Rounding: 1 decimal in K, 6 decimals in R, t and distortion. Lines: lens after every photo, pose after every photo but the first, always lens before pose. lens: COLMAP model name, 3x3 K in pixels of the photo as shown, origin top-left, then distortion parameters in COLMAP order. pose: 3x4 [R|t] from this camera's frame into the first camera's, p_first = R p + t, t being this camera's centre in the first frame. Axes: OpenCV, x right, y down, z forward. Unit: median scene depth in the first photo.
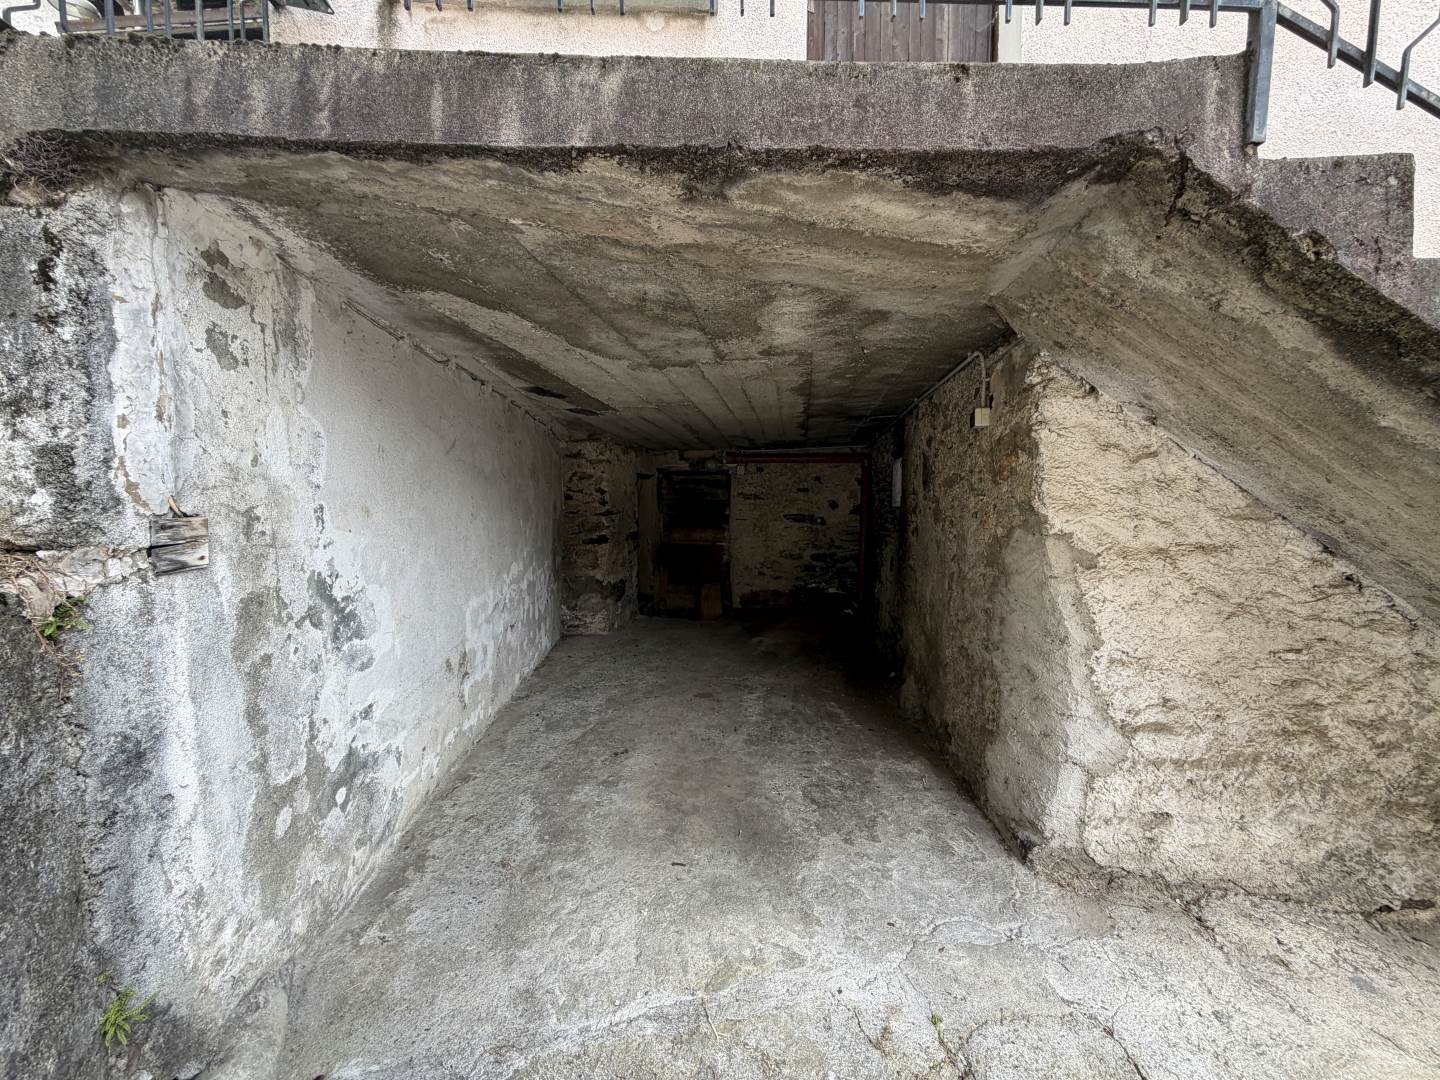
lens RADIAL K [[568.1, 0, 715.8], [0, 568.1, 544.8], [0, 0, 1]] dist [-0.000856, 0.000073]
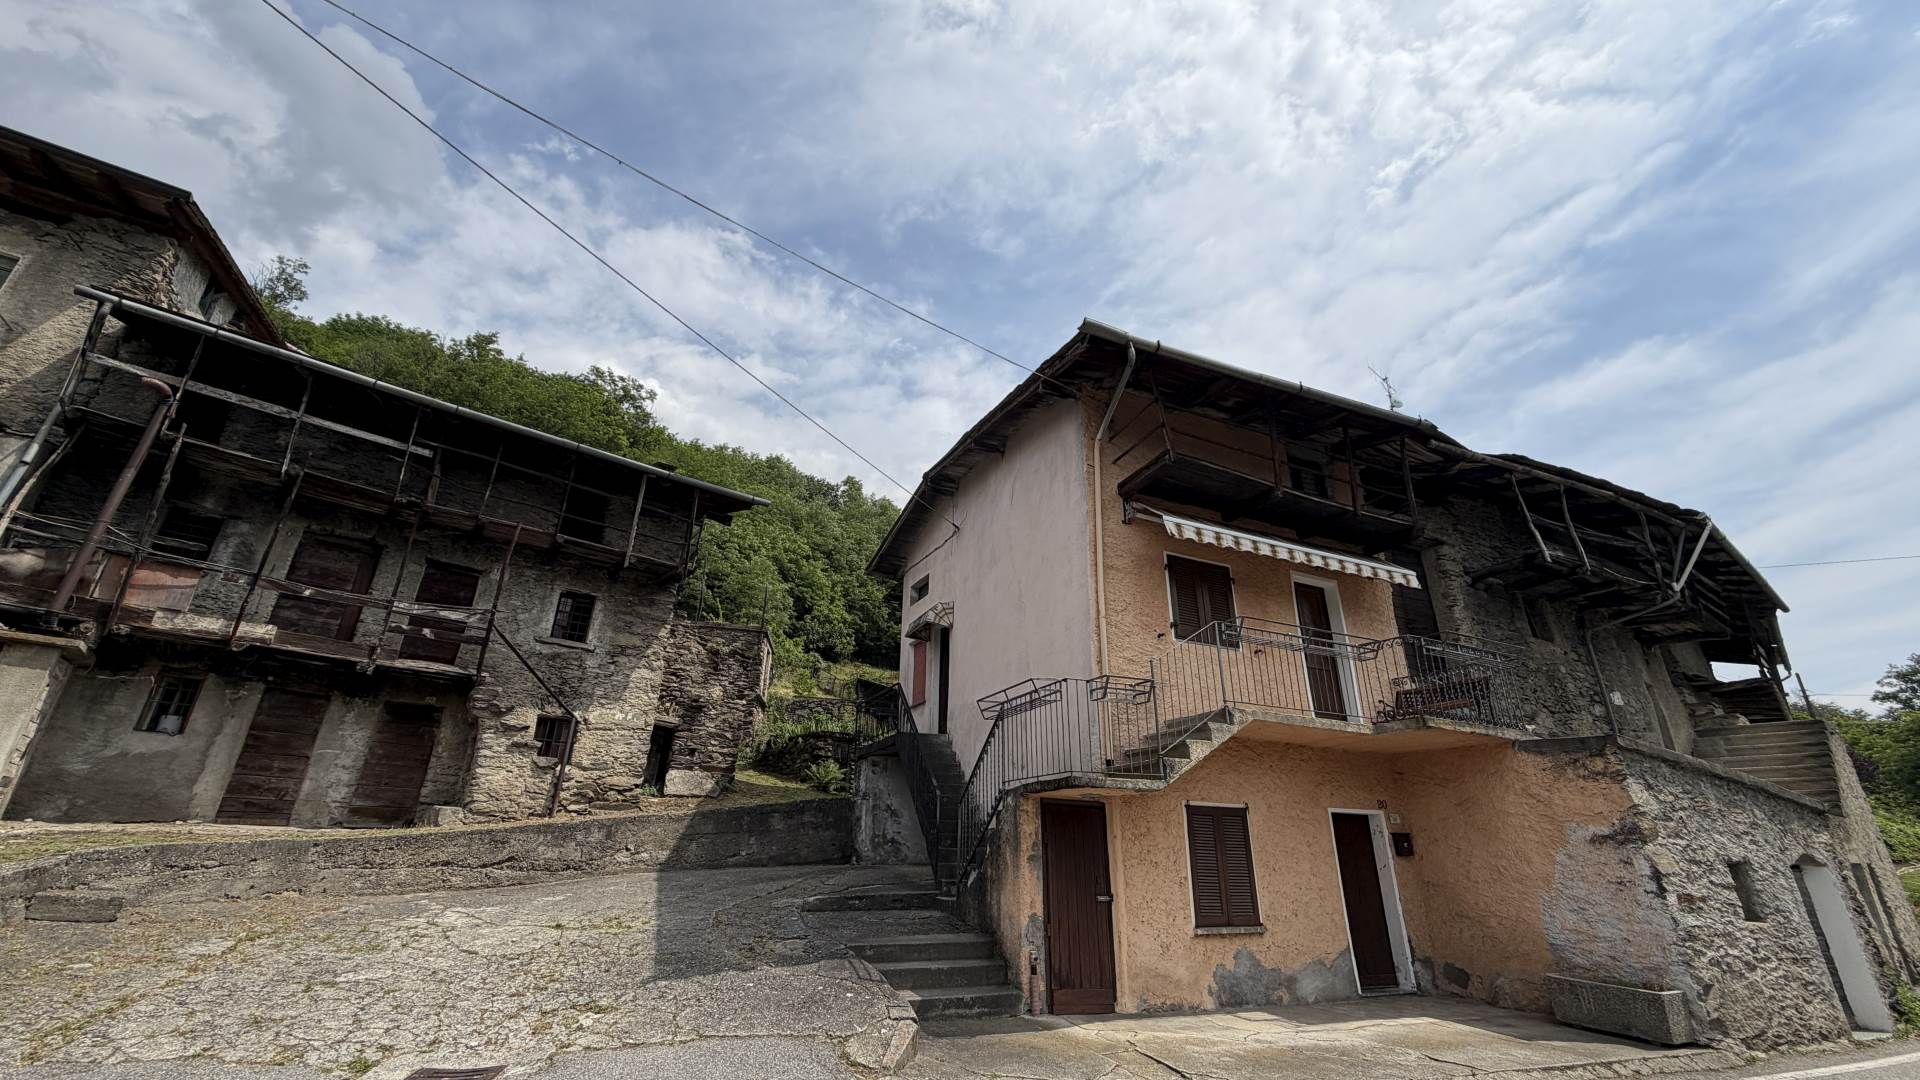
lens RADIAL K [[764.0, 0, 956.0], [0, 764.0, 541.5], [0, 0, 1]] dist [0.000200, 0.000455]
pose [[0.402030, -0.349933, -0.846120, 7.148462], [-0.080222, 0.907073, -0.413259, 0.777018], [0.912105, 0.234020, 0.336598, -1.719432]]
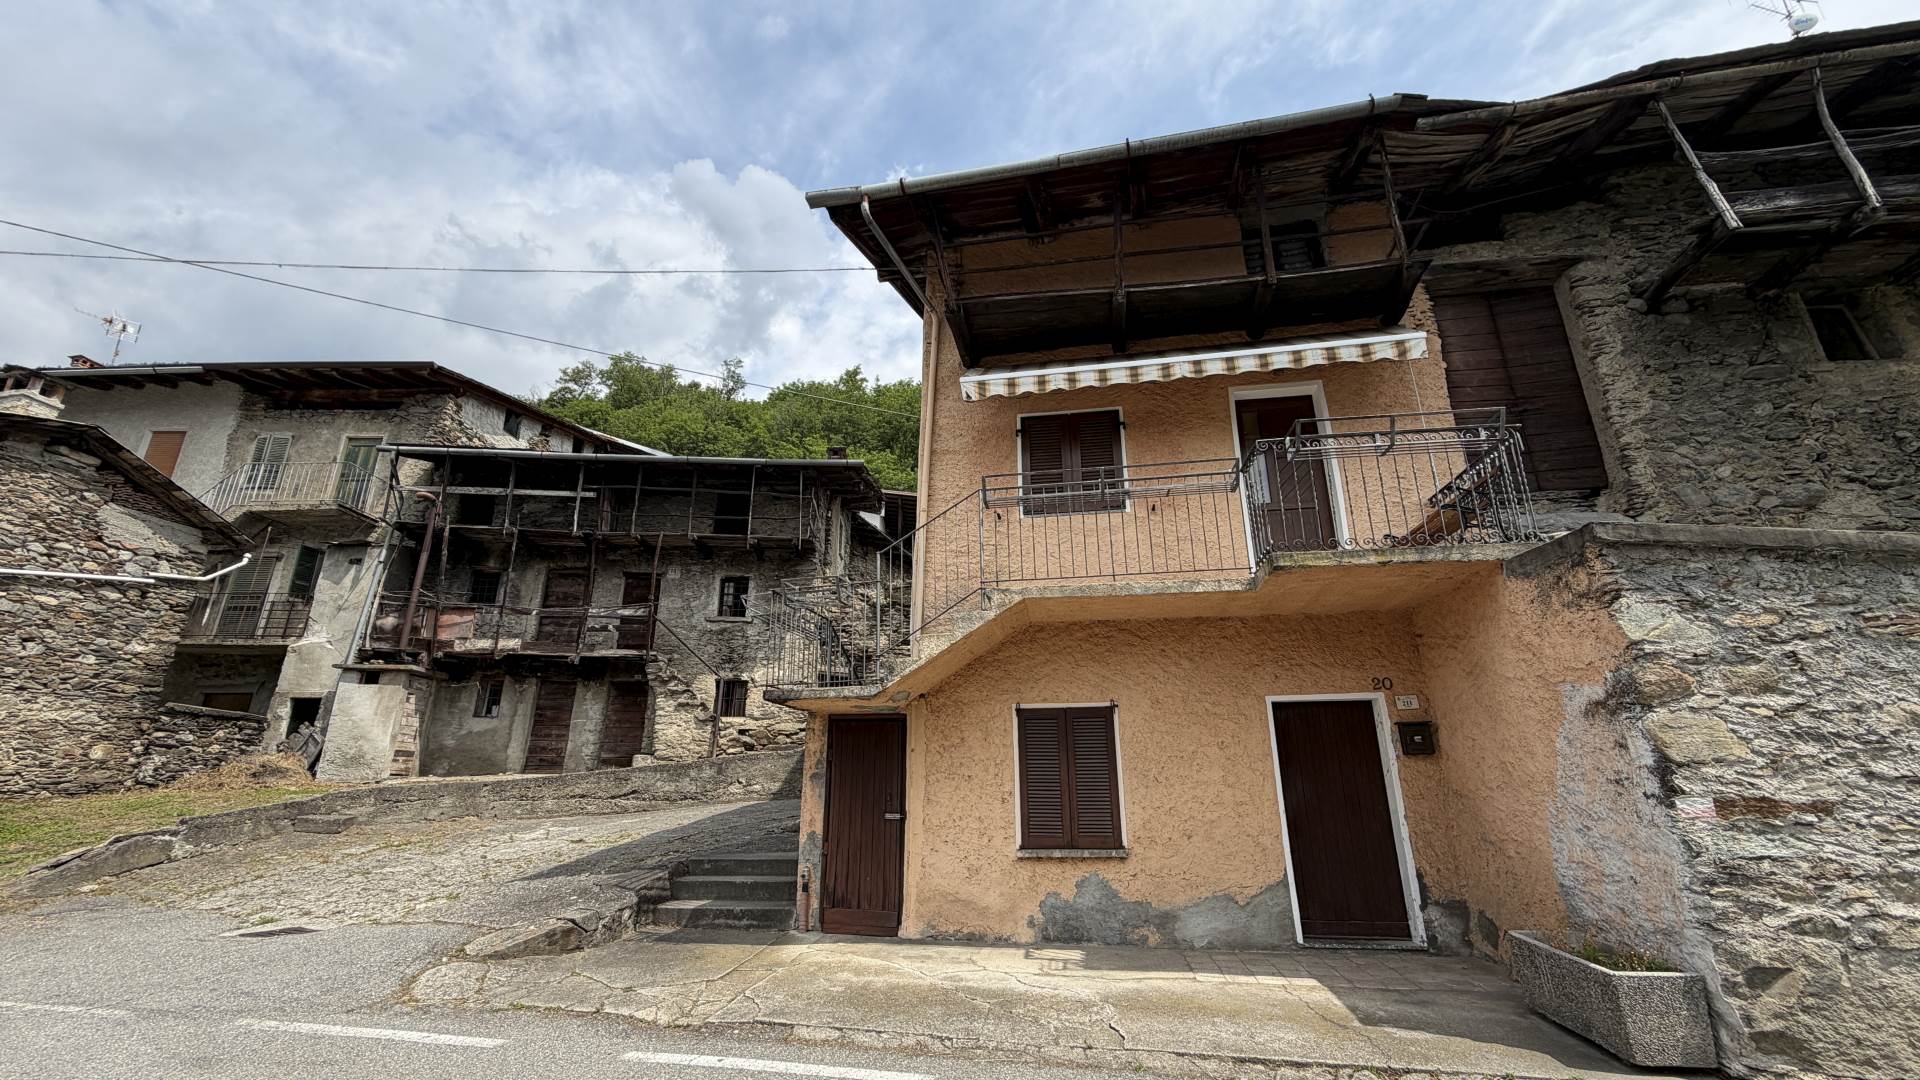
lens RADIAL K [[764.0, 0, 955.0], [0, 764.0, 541.3], [0, 0, 1]] dist [0.000200, 0.000455]
pose [[-0.178912, -0.309060, -0.934062, 7.183689], [-0.062542, 0.951033, -0.302696, 0.603149], [0.981875, 0.004263, -0.189480, 1.580190]]
